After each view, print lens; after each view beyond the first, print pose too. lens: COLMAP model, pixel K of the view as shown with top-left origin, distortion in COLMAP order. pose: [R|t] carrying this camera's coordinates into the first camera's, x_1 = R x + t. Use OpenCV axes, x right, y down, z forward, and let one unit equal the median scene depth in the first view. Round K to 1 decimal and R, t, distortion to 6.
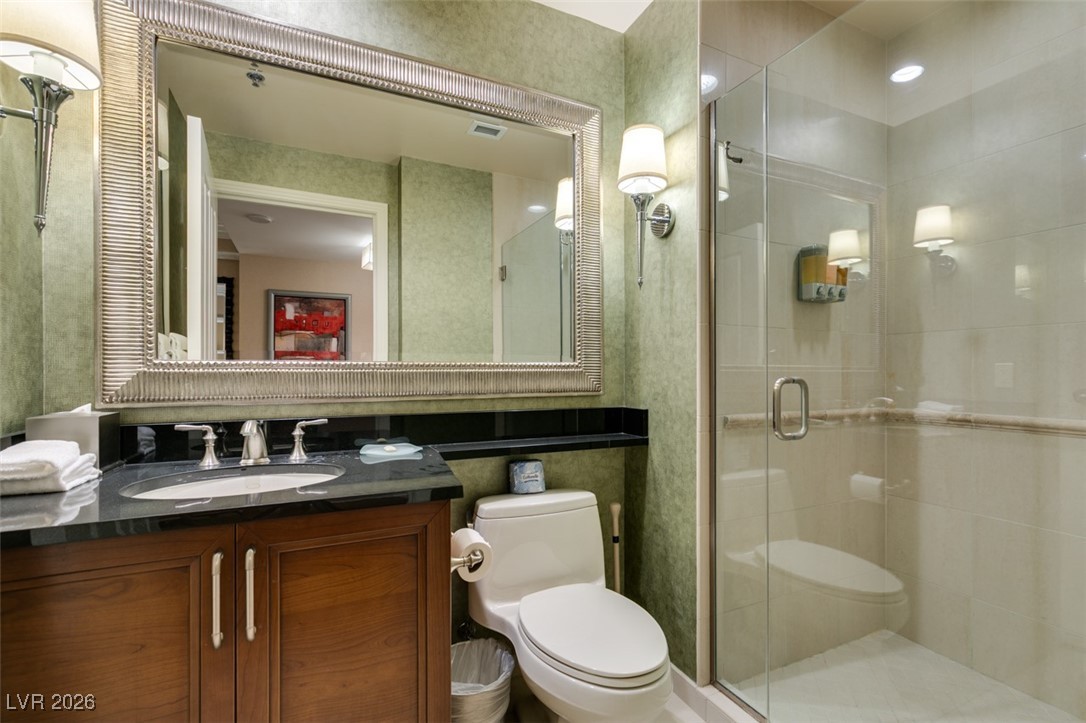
lens RADIAL K [[486.6, 0, 542.3], [0, 486.6, 379.4], [0, 0, 1]] dist [0.002338, -0.002098]
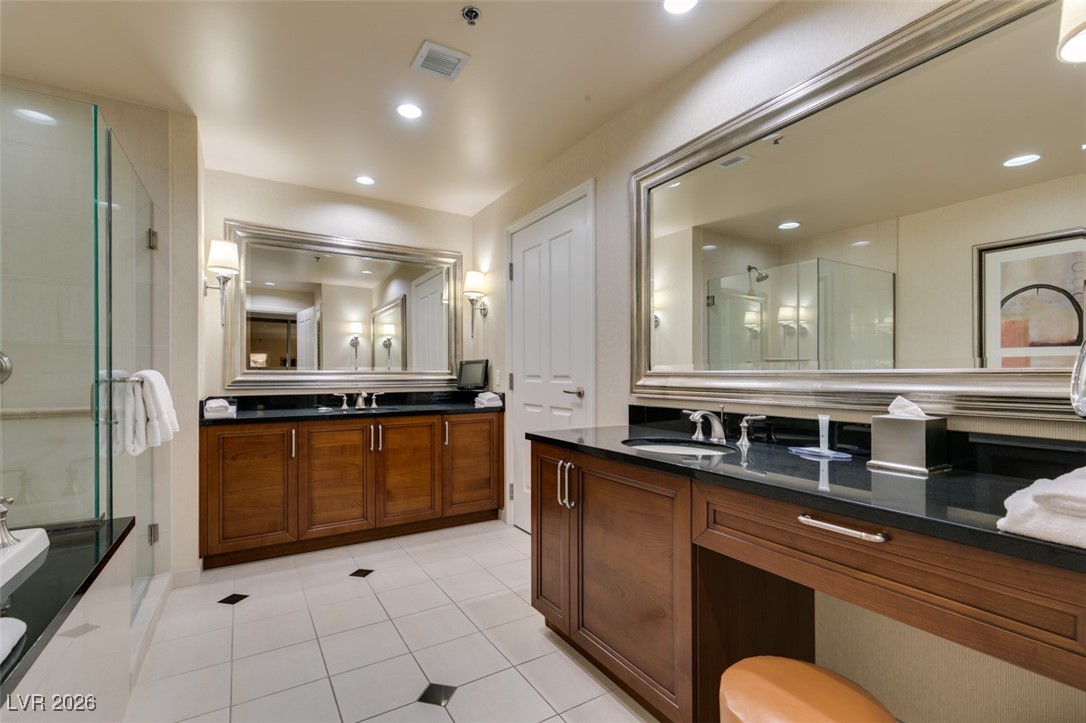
lens RADIAL K [[480.2, 0, 546.2], [0, 480.2, 372.2], [0, 0, 1]] dist [-0.002900, -0.000987]
pose [[0.127191, -0.000835, -0.991878, 0.668004], [-0.002539, 0.999996, -0.001167, -0.022639], [0.991875, 0.002667, 0.127189, 0.345443]]
